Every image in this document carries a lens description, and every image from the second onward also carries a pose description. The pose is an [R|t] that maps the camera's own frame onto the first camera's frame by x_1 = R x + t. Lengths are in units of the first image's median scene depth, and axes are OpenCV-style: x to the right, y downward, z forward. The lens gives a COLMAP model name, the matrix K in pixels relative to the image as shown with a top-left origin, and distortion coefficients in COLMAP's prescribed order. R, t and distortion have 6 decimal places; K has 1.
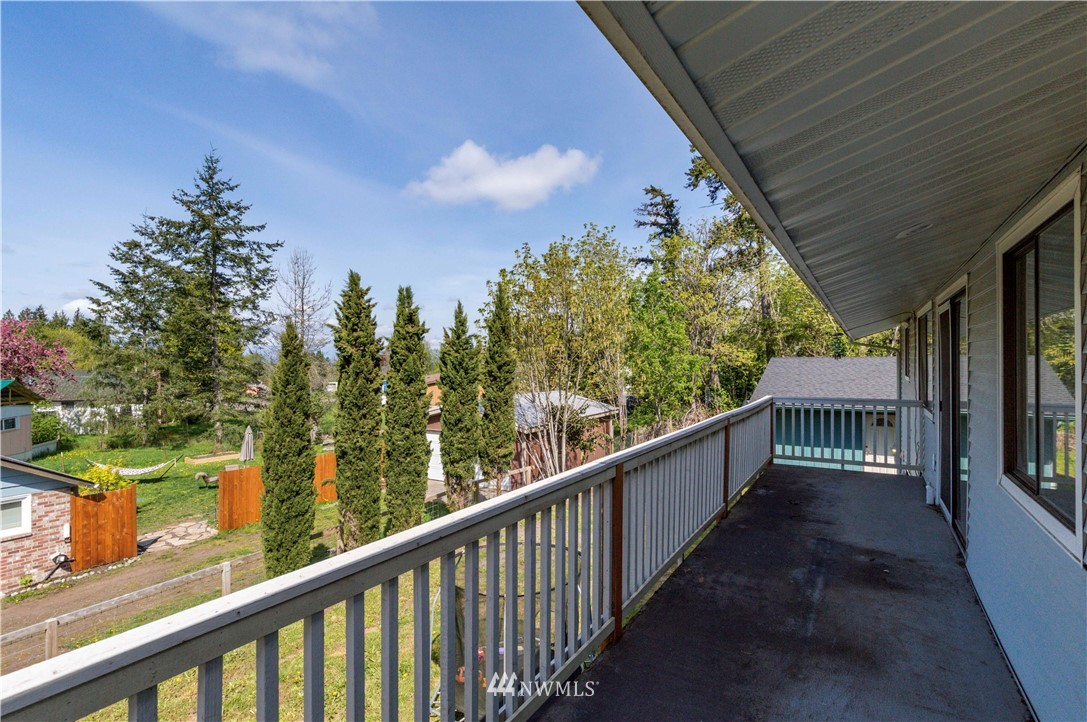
lens RADIAL K [[520.1, 0, 543.5], [0, 520.1, 361.0], [0, 0, 1]] dist [-0.001873, -0.000071]
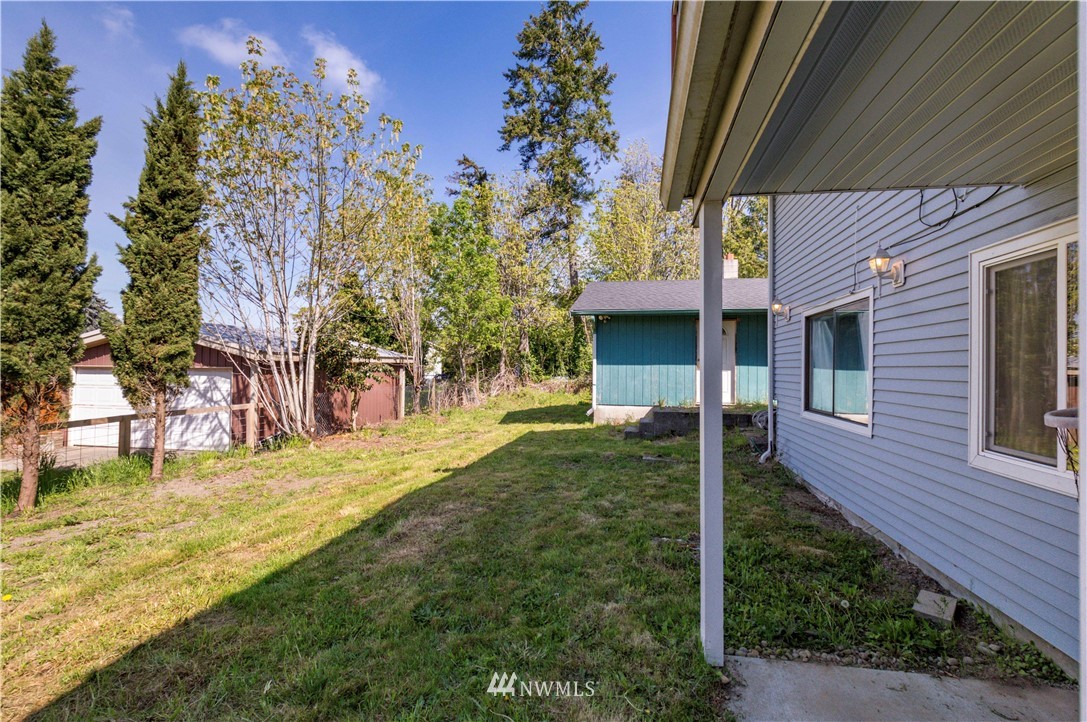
lens RADIAL K [[485.3, 0, 543.5], [0, 485.3, 361.0], [0, 0, 1]] dist [-0.003652, -0.000582]
pose [[0.934521, 0.018621, 0.355422, 0.111465], [-0.014404, 0.999791, -0.014507, 0.186225], [-0.355618, 0.008438, 0.934593, 0.379196]]
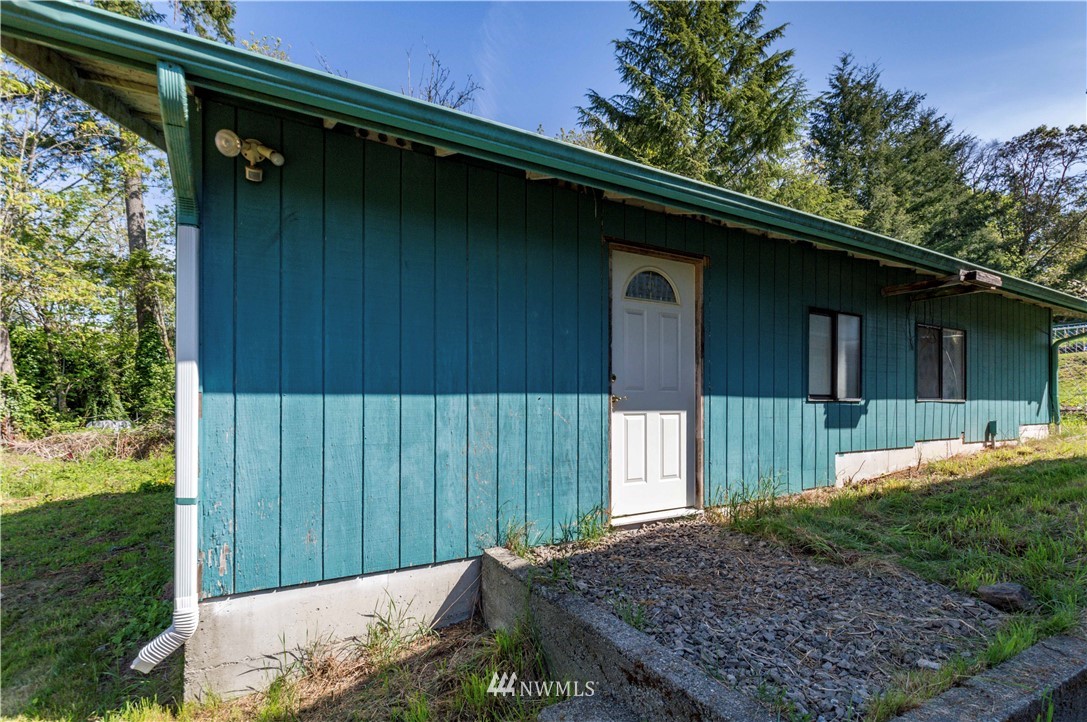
lens RADIAL K [[495.3, 0, 545.8], [0, 495.3, 402.0], [0, 0, 1]] dist [0.001941, 0.000245]
pose [[0.456877, 0.007004, 0.889502, 0.403292], [-0.001051, 0.999973, -0.007335, 0.183276], [-0.889529, 0.002416, 0.456872, 0.956911]]
